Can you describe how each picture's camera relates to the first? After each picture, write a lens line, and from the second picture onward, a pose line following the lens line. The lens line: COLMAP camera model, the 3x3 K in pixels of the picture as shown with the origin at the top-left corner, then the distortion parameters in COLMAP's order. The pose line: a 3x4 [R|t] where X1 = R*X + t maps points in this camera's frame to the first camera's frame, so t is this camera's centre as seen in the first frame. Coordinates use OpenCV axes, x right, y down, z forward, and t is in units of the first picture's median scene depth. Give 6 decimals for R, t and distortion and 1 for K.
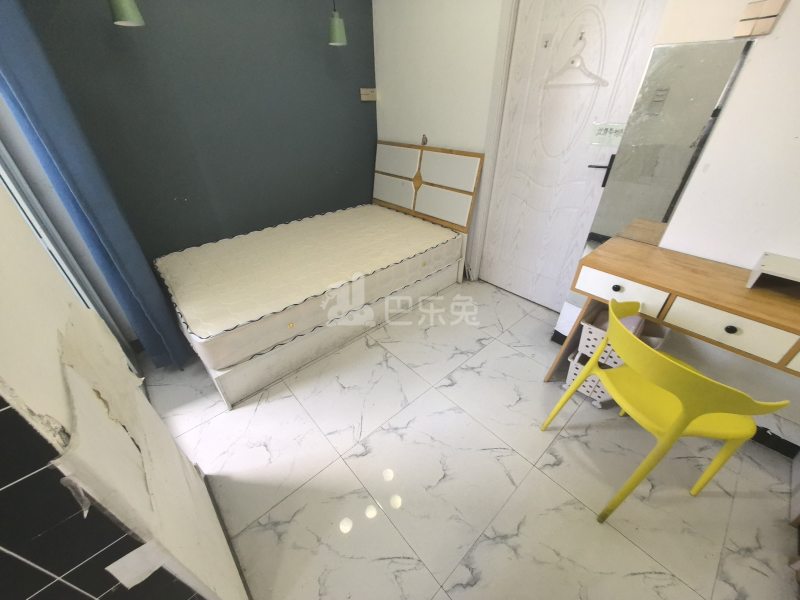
lens RADIAL K [[314.3, 0, 398.9], [0, 314.3, 301.2], [0, 0, 1]] dist [0.001112, -0.002218]
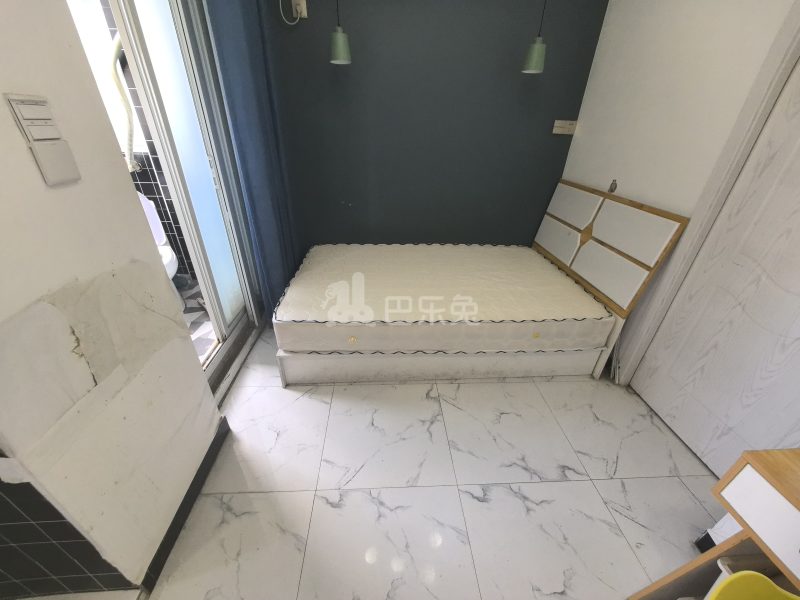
lens RADIAL K [[314.3, 0, 398.9], [0, 314.3, 301.2], [0, 0, 1]] dist [0.001112, -0.002218]
pose [[0.779735, 0.336966, -0.527700, 0.190515], [-0.373451, 0.926787, 0.039991, -0.096764], [0.502541, 0.165888, 0.848489, 0.144776]]
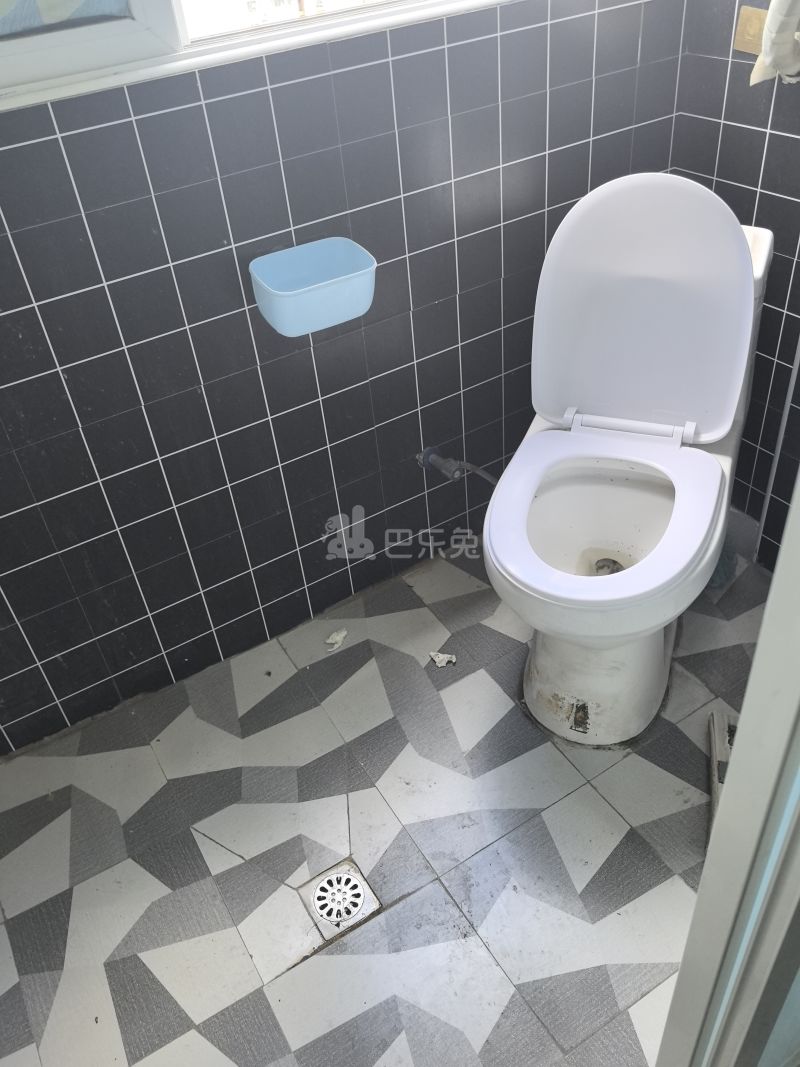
lens RADIAL K [[865.4, 0, 396.5], [0, 865.4, 518.0], [0, 0, 1]] dist [0.000602, -0.000643]
pose [[-0.177891, 0.628814, -0.756934, -0.451059], [-0.464922, 0.624233, 0.627838, -0.194149], [0.867296, 0.463602, 0.181304, 0.307856]]
